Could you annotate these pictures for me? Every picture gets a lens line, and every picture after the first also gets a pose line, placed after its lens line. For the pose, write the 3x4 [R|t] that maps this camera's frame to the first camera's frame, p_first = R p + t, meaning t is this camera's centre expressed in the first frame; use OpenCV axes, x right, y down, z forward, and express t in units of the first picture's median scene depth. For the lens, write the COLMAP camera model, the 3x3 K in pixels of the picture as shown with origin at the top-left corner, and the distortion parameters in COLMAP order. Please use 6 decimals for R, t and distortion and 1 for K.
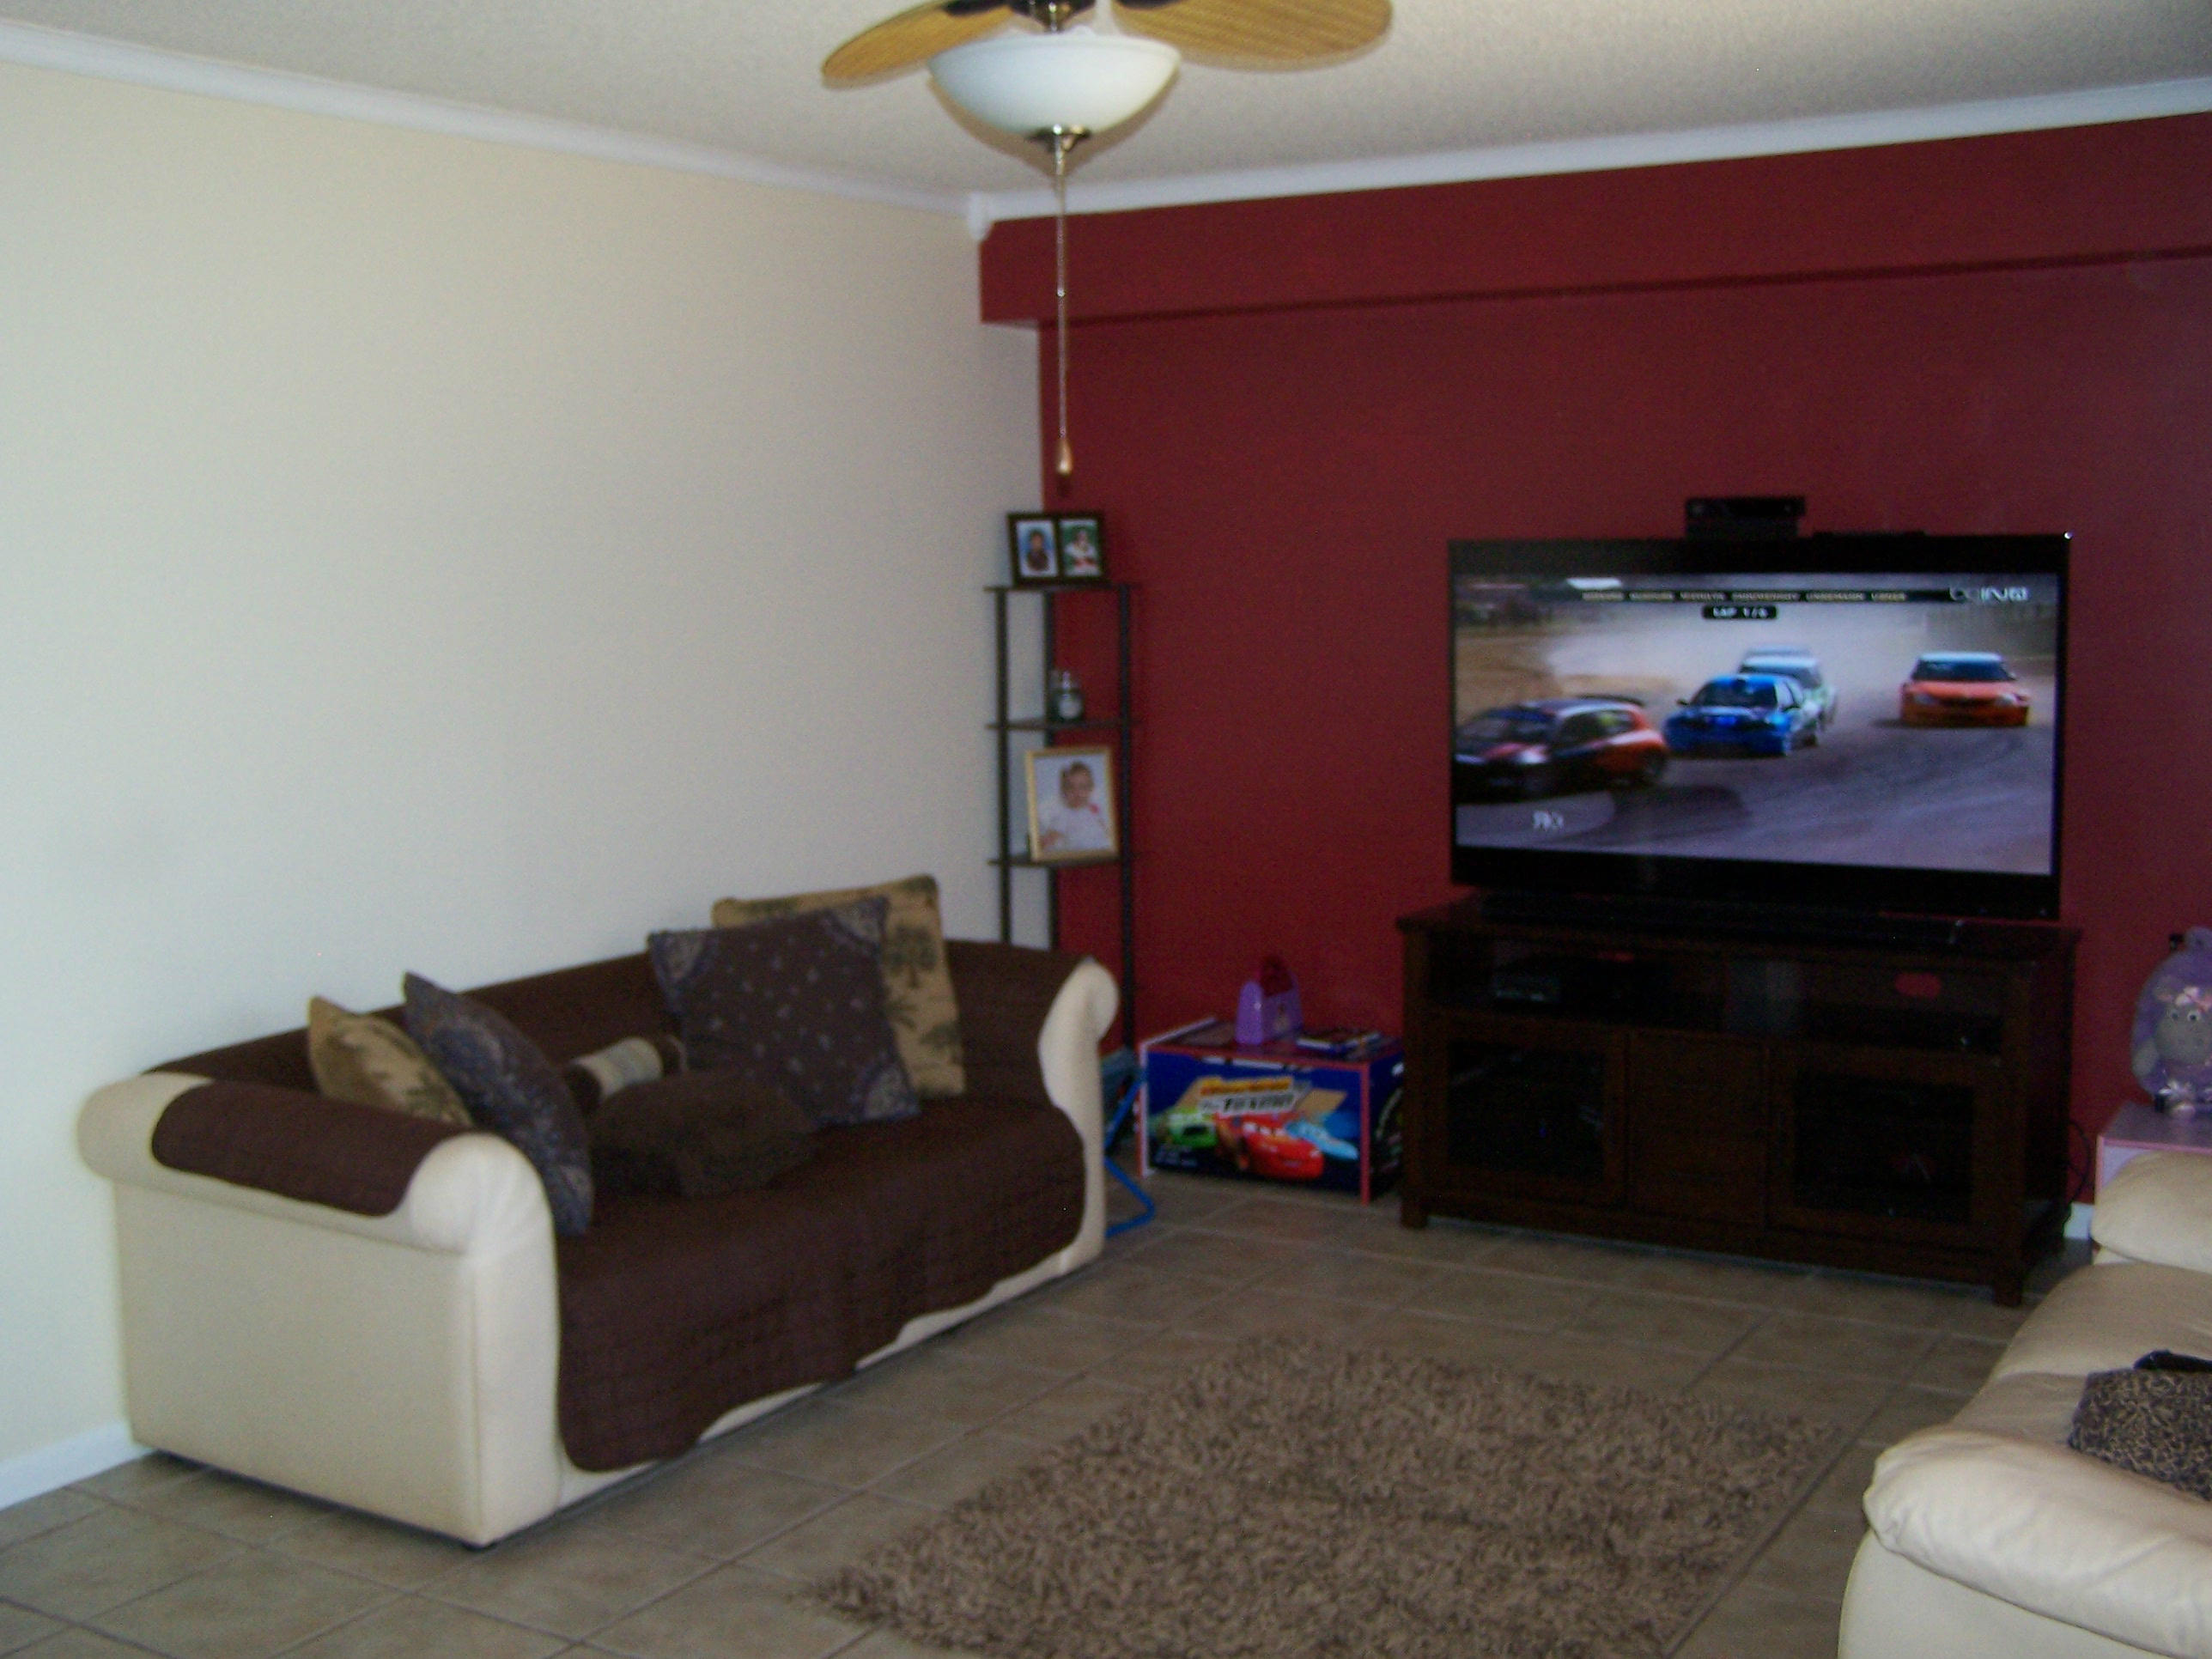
lens RADIAL K [[2599.9, 0, 1106.0], [0, 2599.9, 829.5], [0, 0, 1]] dist [-0.101332, 0.048720]
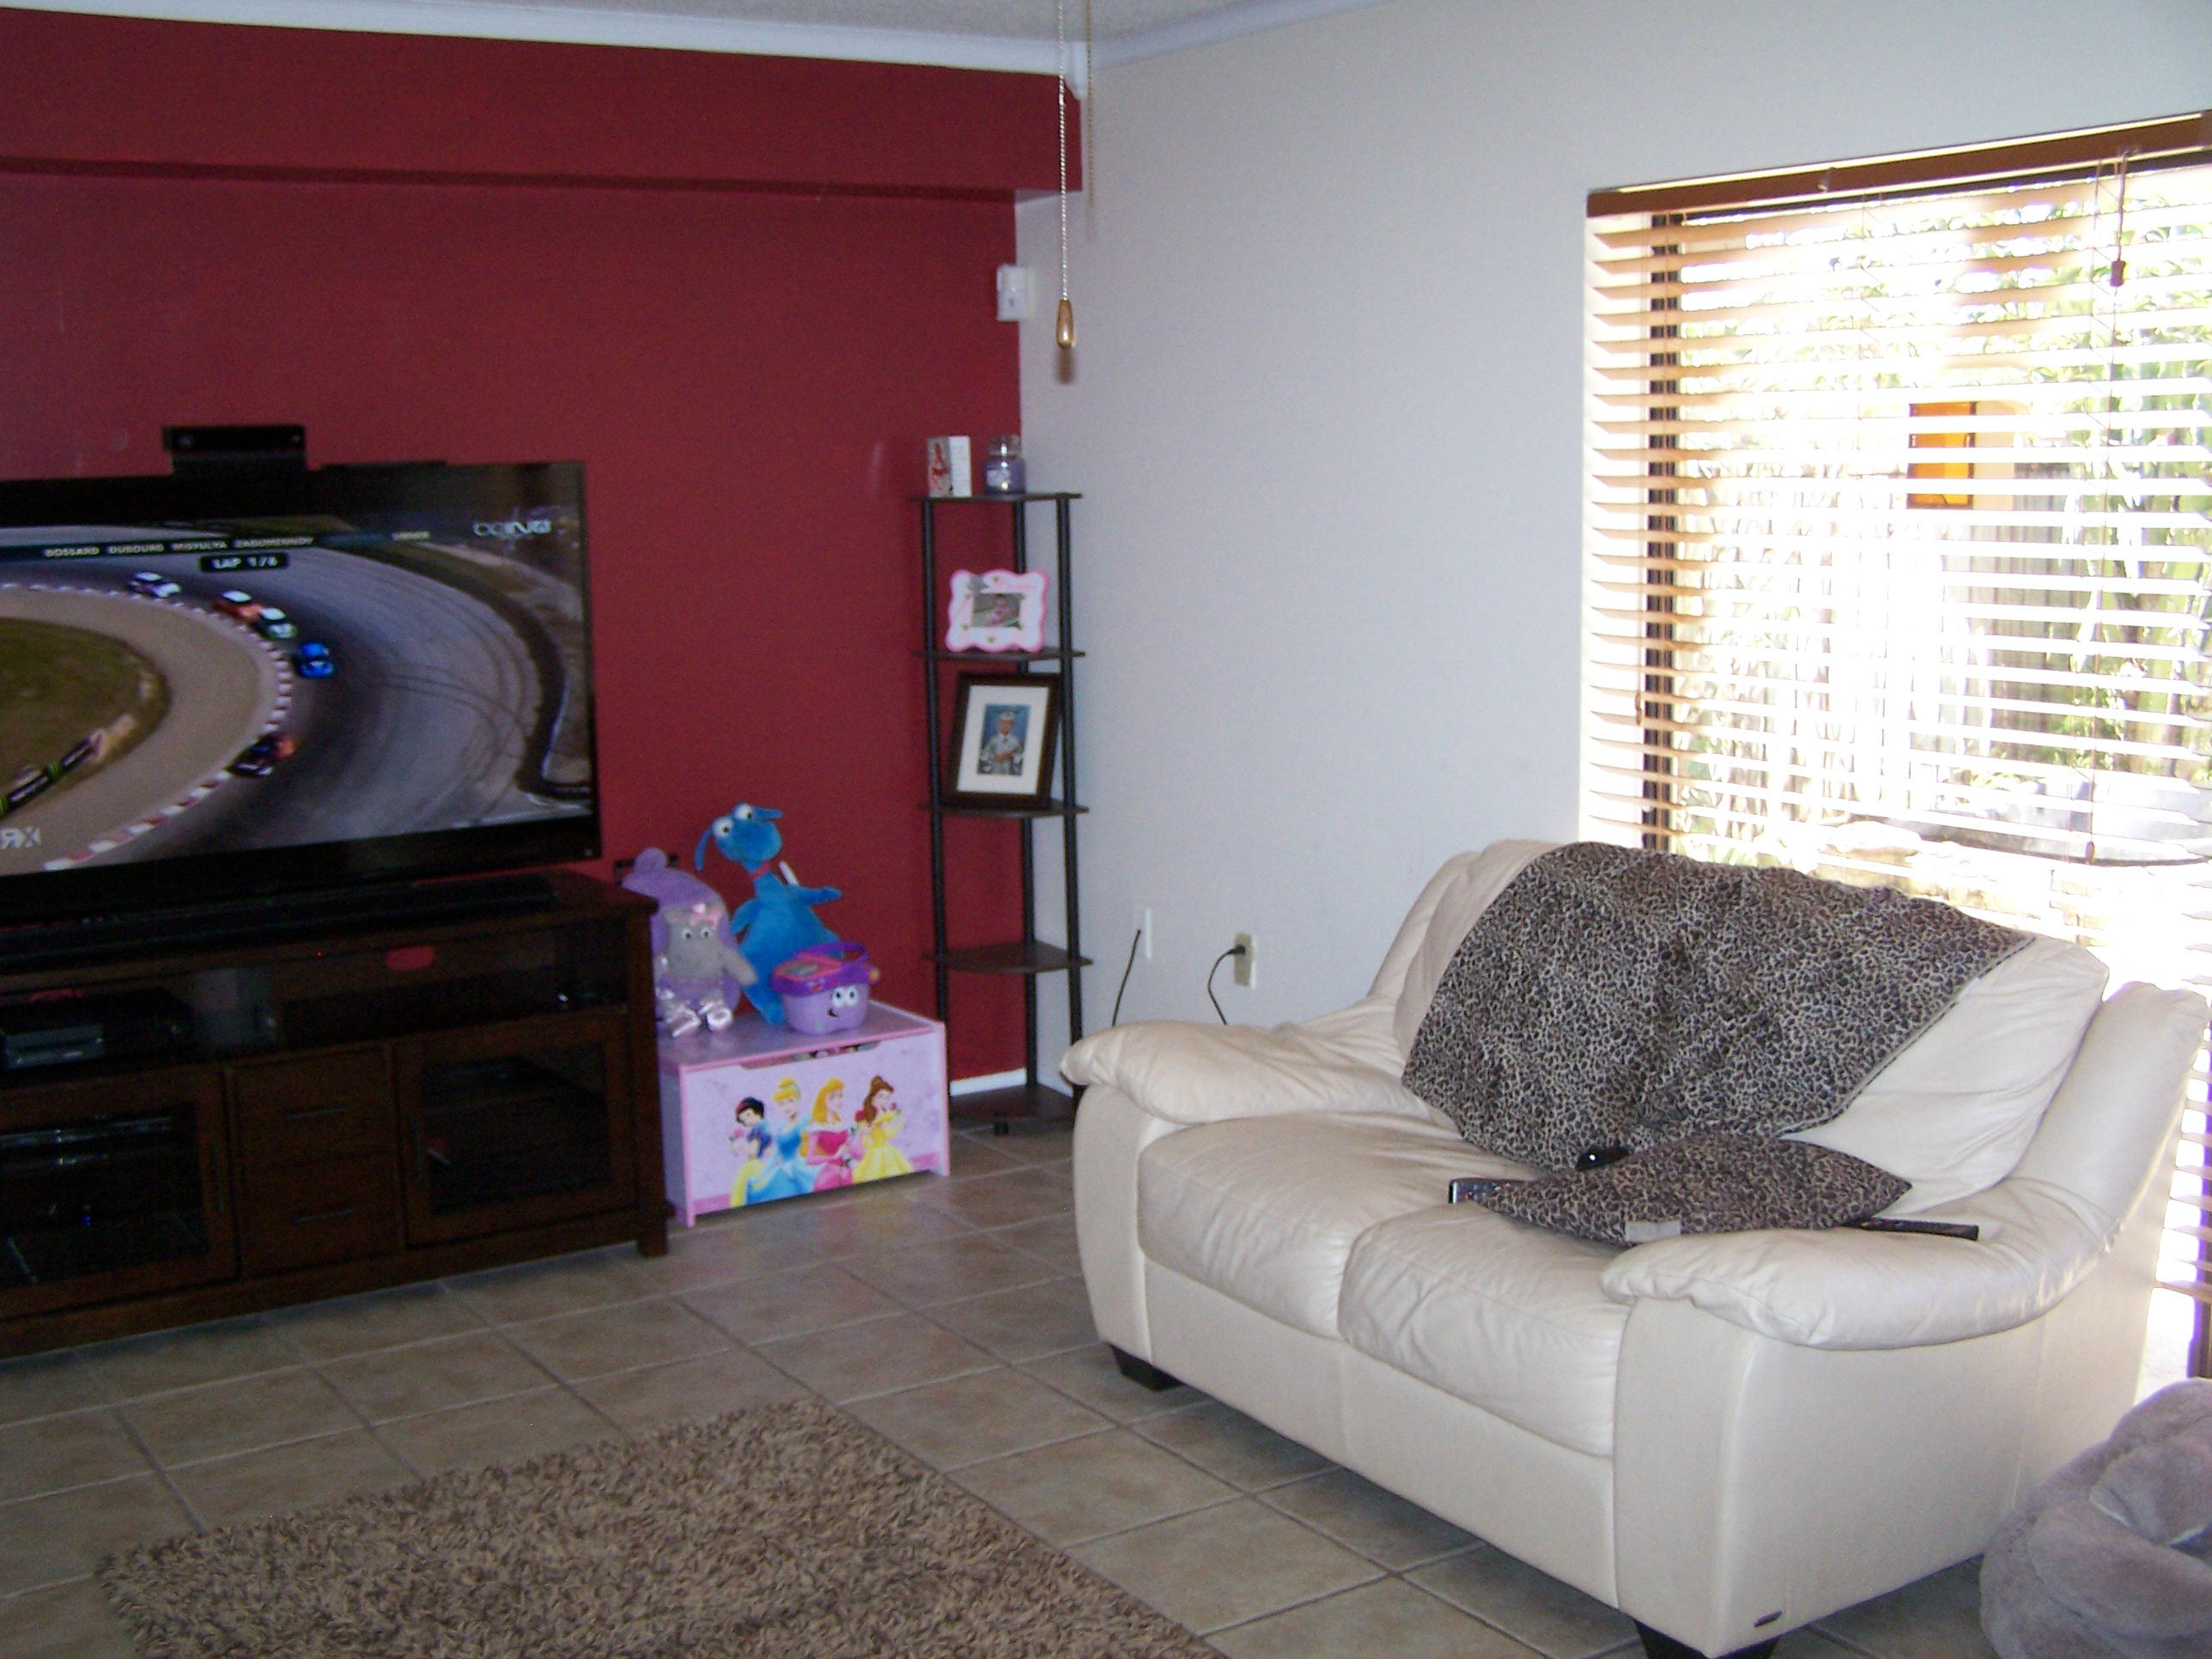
lens RADIAL K [[2599.9, 0, 1106.0], [0, 2599.9, 829.5], [0, 0, 1]] dist [-0.101332, 0.048720]
pose [[0.432716, -0.128776, 0.892286, -0.407213], [0.108782, 0.989972, 0.090120, -0.042544], [-0.894943, 0.058069, 0.442385, 0.376648]]
